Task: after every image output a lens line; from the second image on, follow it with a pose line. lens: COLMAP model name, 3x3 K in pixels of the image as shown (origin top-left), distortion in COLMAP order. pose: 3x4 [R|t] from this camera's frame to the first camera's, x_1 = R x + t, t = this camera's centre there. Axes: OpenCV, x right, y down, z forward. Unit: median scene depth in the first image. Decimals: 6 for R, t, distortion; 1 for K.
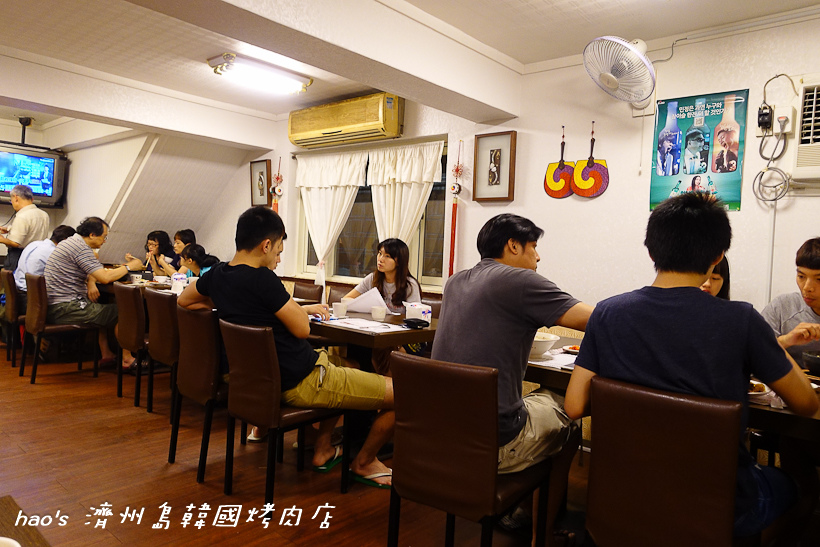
lens RADIAL K [[541.5, 0, 410.0], [0, 541.5, 273.5], [0, 0, 1]] dist [-0.003031, -0.002998]
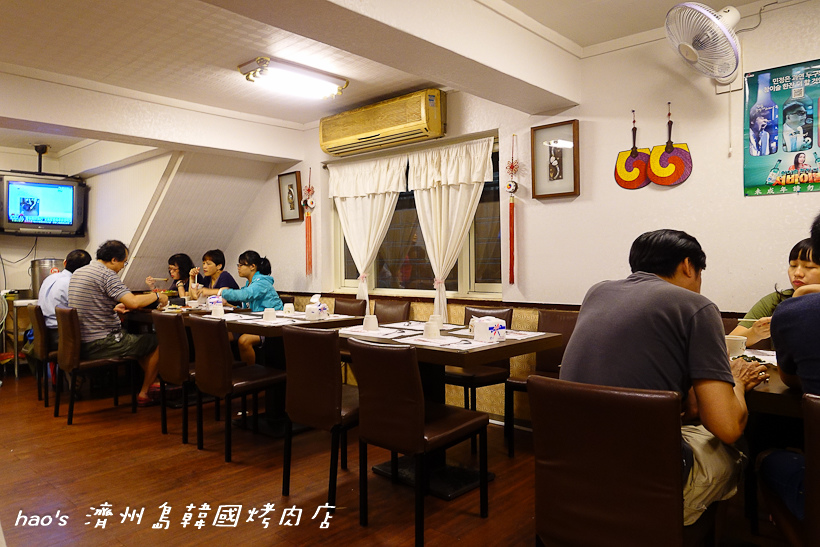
lens RADIAL K [[541.5, 0, 410.0], [0, 541.5, 273.5], [0, 0, 1]] dist [-0.003031, -0.002998]
pose [[0.997956, -0.062567, -0.013010, -0.081529], [0.062363, 0.997933, -0.015490, -0.005074], [0.013952, 0.014647, 0.999795, 0.068466]]
